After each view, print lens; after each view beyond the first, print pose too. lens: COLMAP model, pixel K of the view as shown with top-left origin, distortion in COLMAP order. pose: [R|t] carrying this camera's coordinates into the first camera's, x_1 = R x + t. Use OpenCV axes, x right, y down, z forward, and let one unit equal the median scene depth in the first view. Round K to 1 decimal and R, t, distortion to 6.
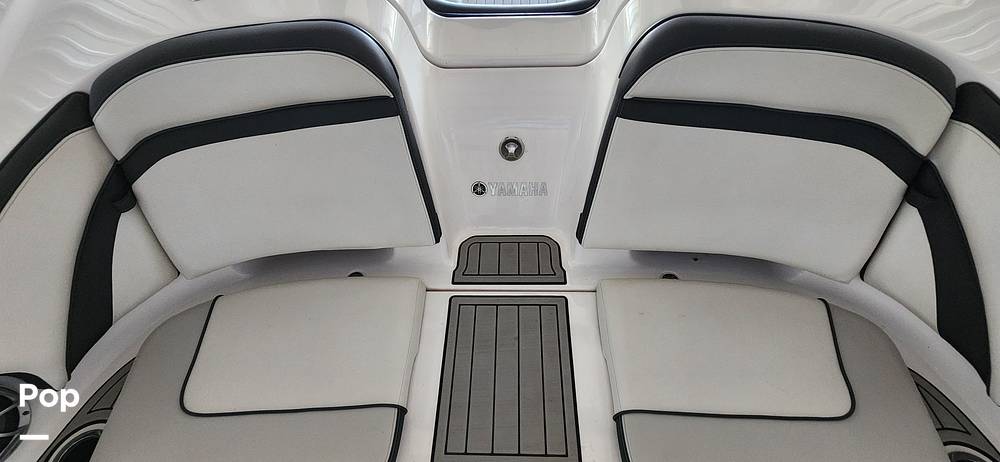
lens RADIAL K [[412.3, 0, 503.4], [0, 412.3, 237.3], [0, 0, 1]] dist [0.001702, -0.000290]
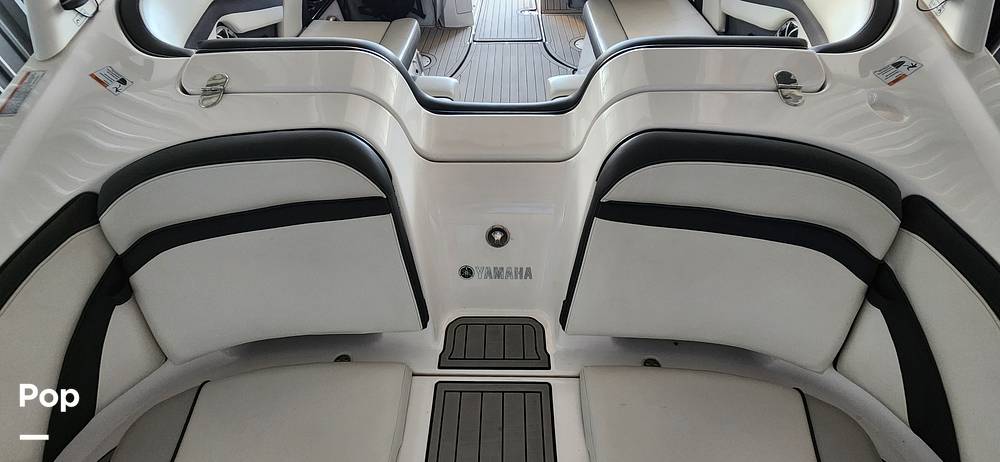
lens RADIAL K [[412.3, 0, 501.1], [0, 412.3, 236.8], [0, 0, 1]] dist [0.001702, -0.000290]
pose [[0.999843, 0.008626, 0.015499, 0.014237], [-0.006964, 0.994524, -0.104274, -0.122213], [-0.016313, 0.104150, 0.994428, -0.053130]]
